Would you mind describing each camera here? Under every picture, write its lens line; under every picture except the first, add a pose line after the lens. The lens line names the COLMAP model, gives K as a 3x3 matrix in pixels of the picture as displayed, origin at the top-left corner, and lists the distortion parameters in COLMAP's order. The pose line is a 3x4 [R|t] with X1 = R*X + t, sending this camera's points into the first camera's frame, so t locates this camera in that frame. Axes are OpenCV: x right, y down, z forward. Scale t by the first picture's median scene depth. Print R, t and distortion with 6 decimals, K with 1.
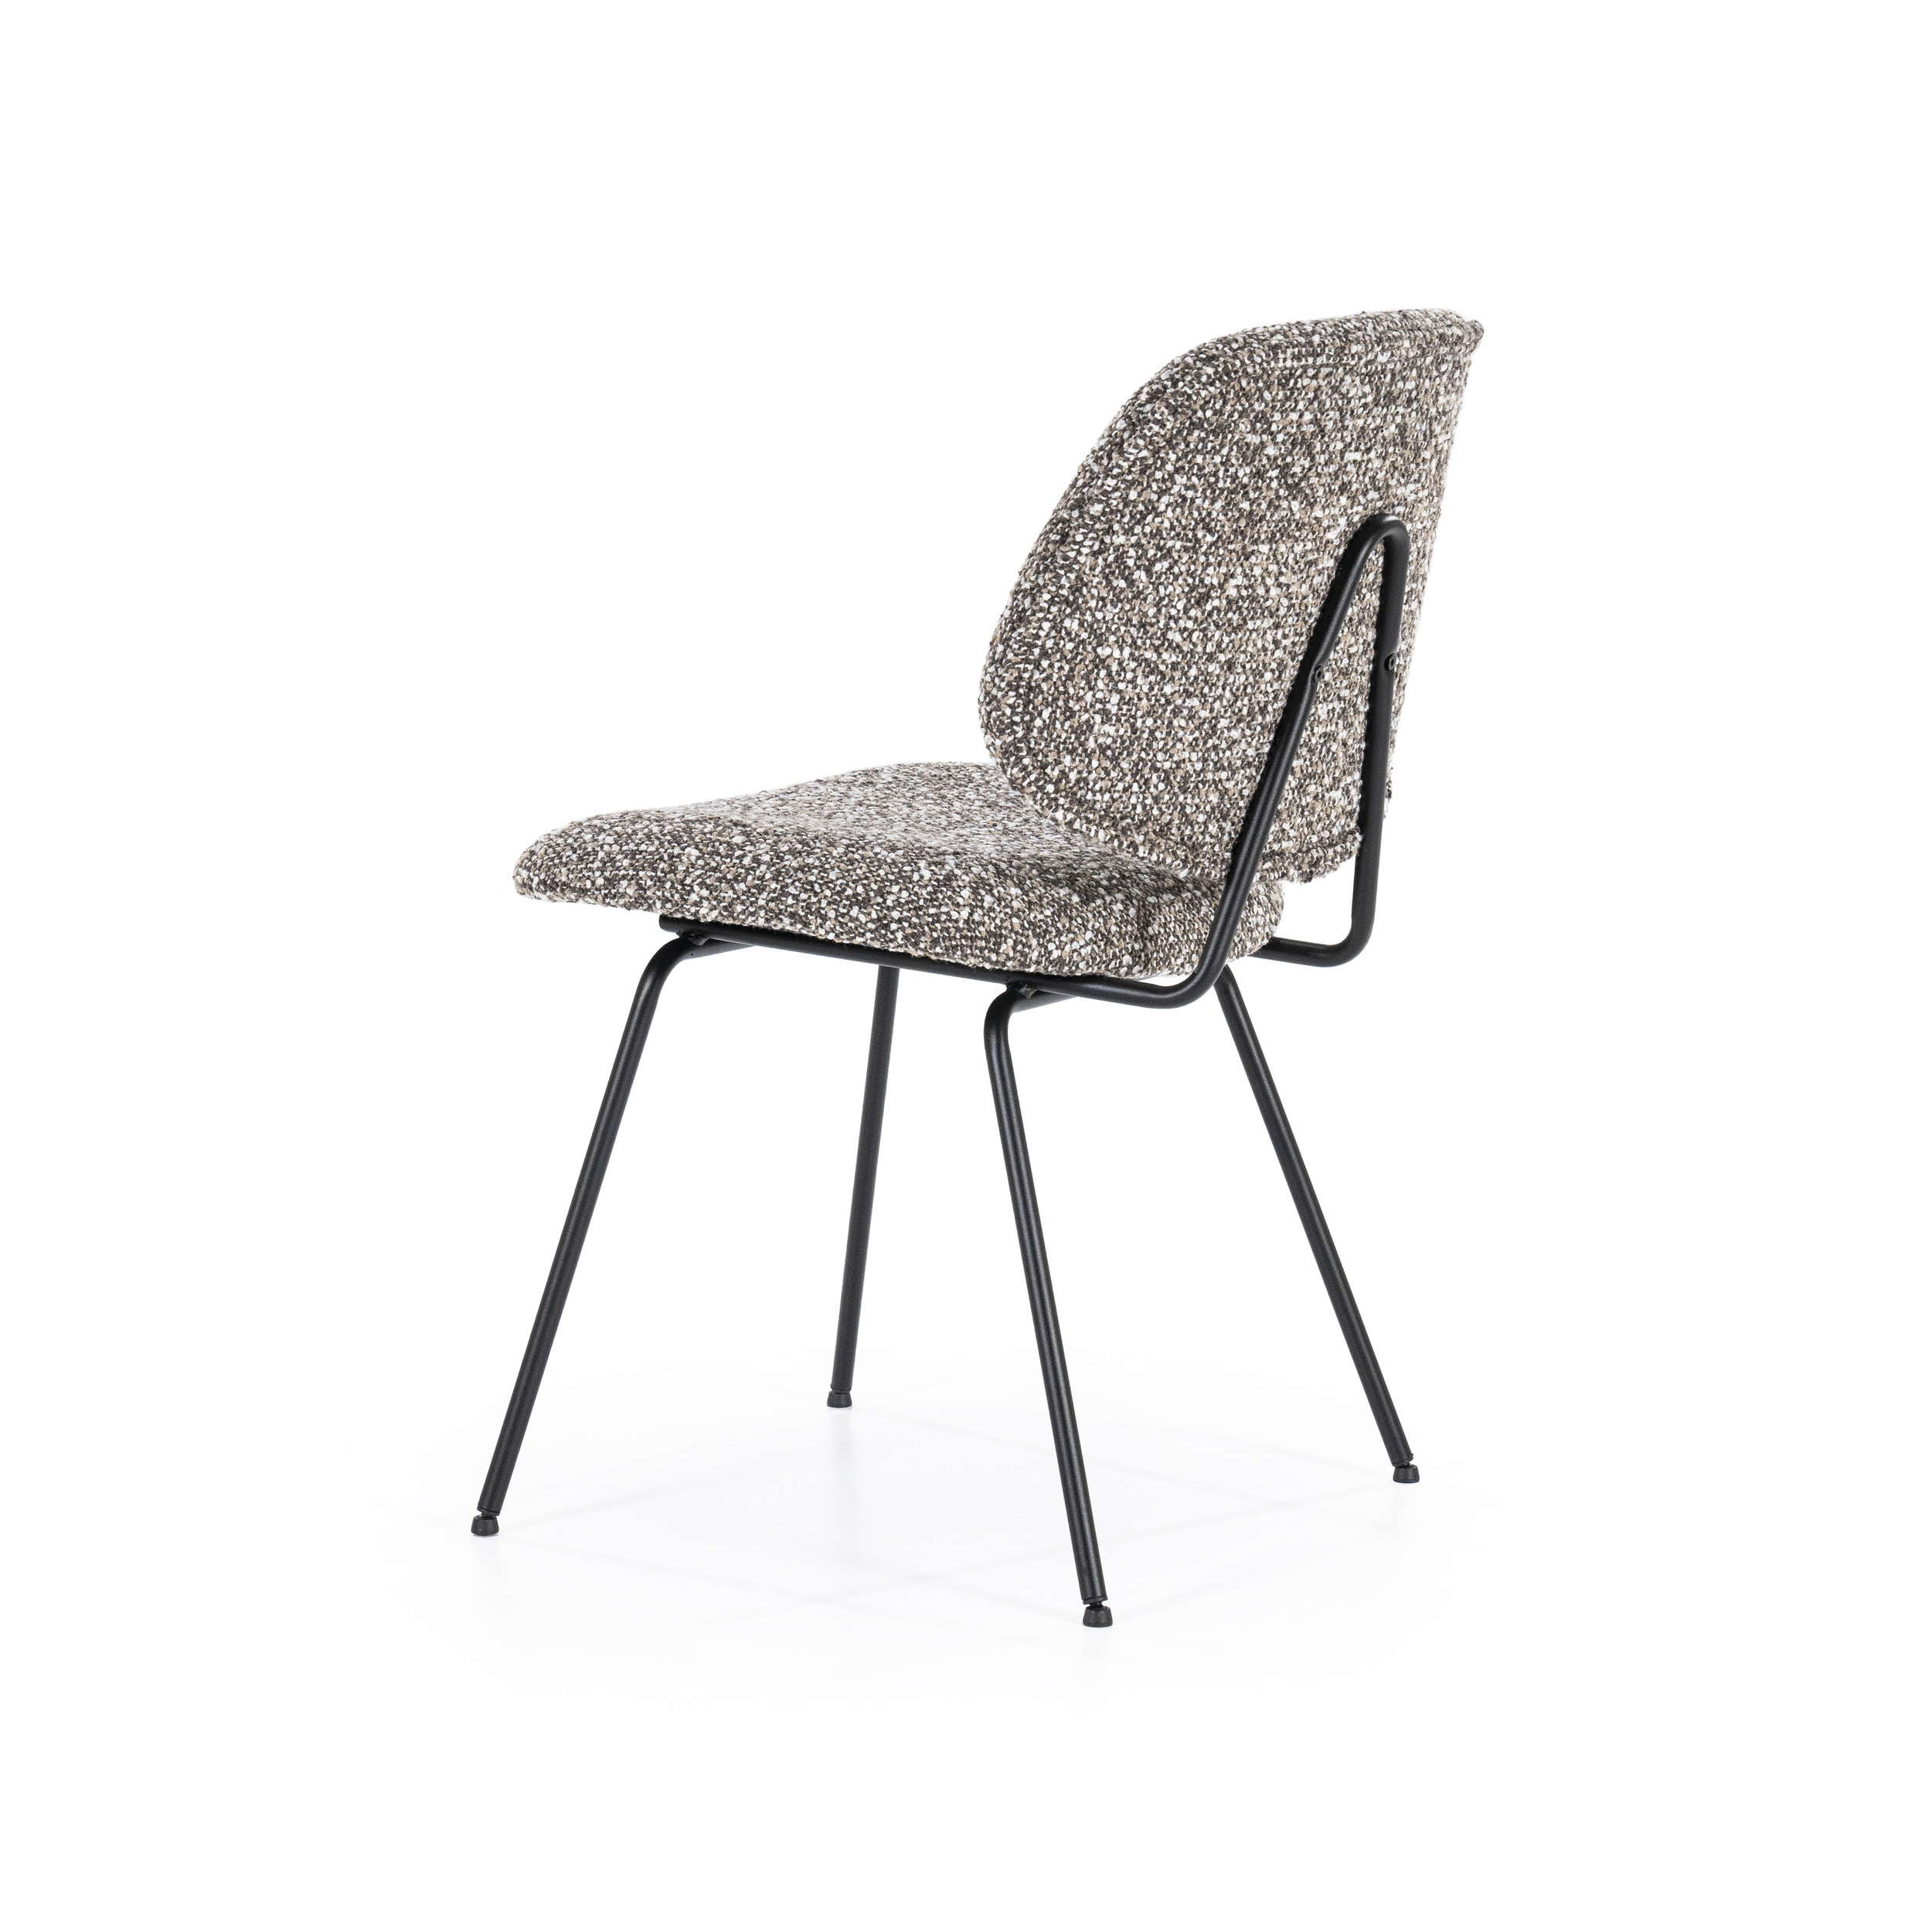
lens RADIAL K [[5779.6, 0, 966.1], [0, 5779.6, 886.8], [0, 0, 1]] dist [-0.019655, -0.363846]
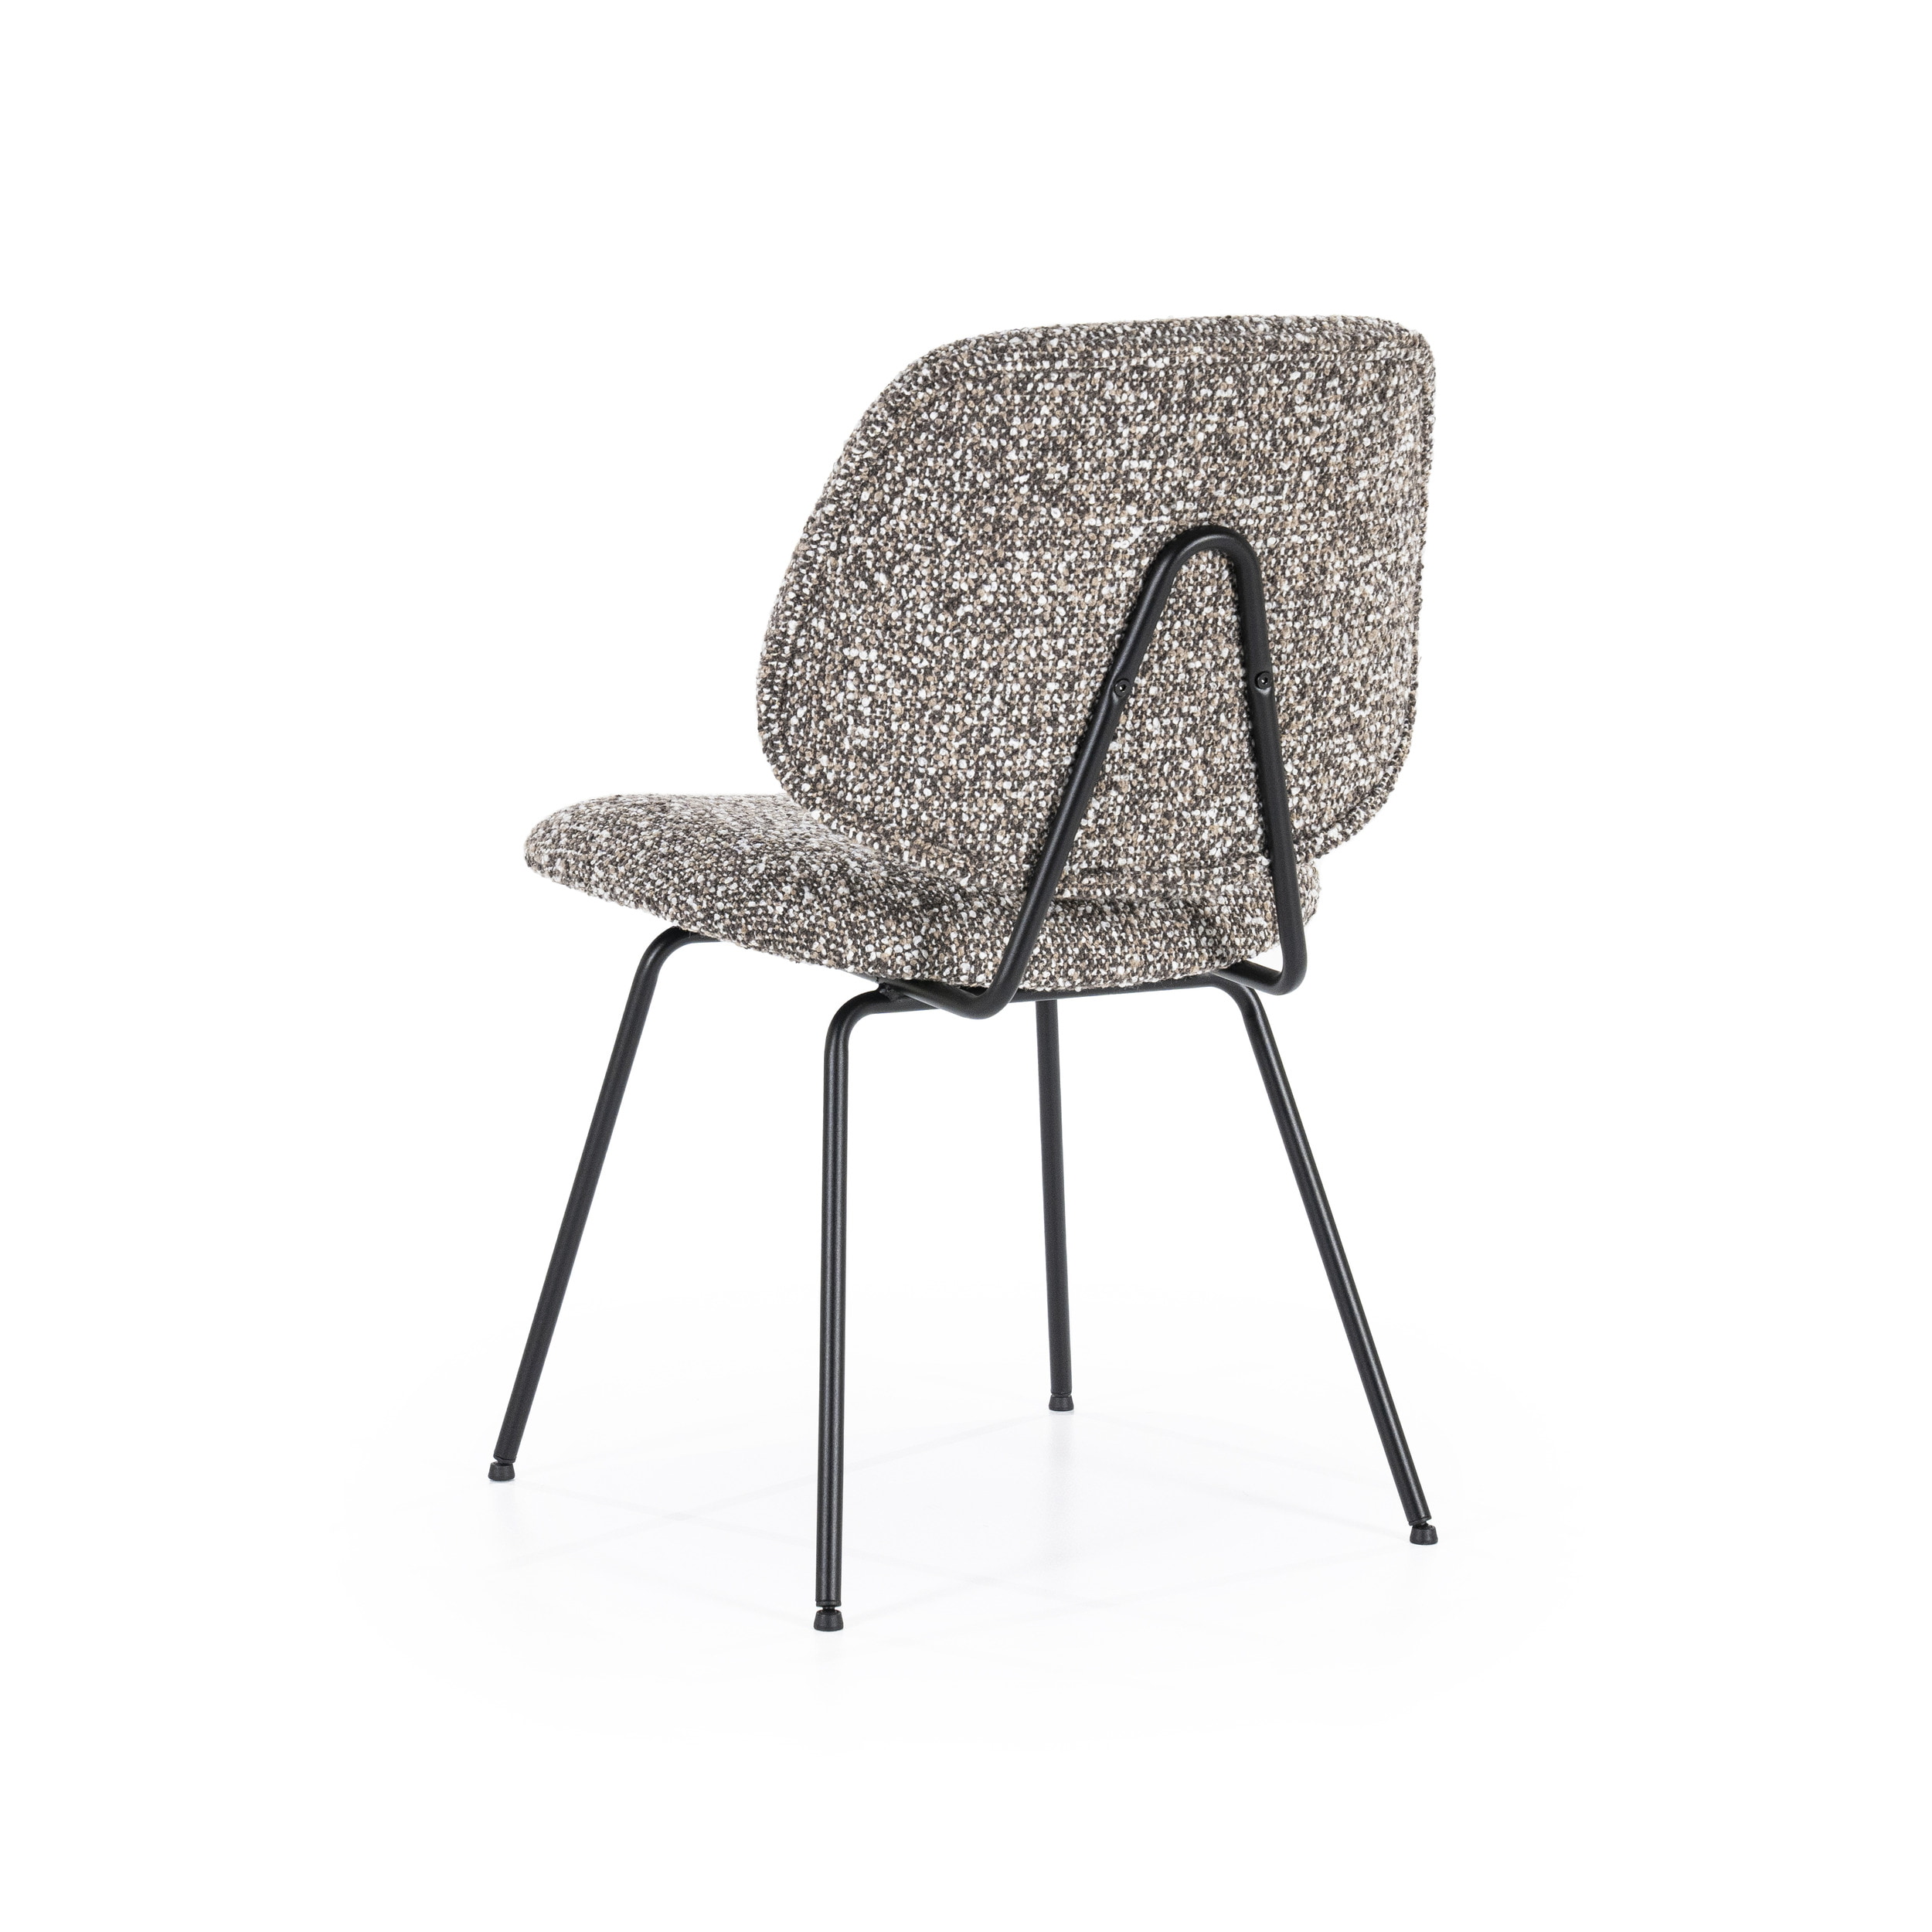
lens RADIAL K [[5779.6, 0, 966.1], [0, 5779.6, 886.8], [0, 0, 1]] dist [-0.019655, -0.363846]
pose [[0.879344, 0.061945, -0.472140, 0.510592], [-0.062968, 0.997922, 0.013652, -0.015206], [0.472005, 0.017725, 0.881418, 0.131548]]
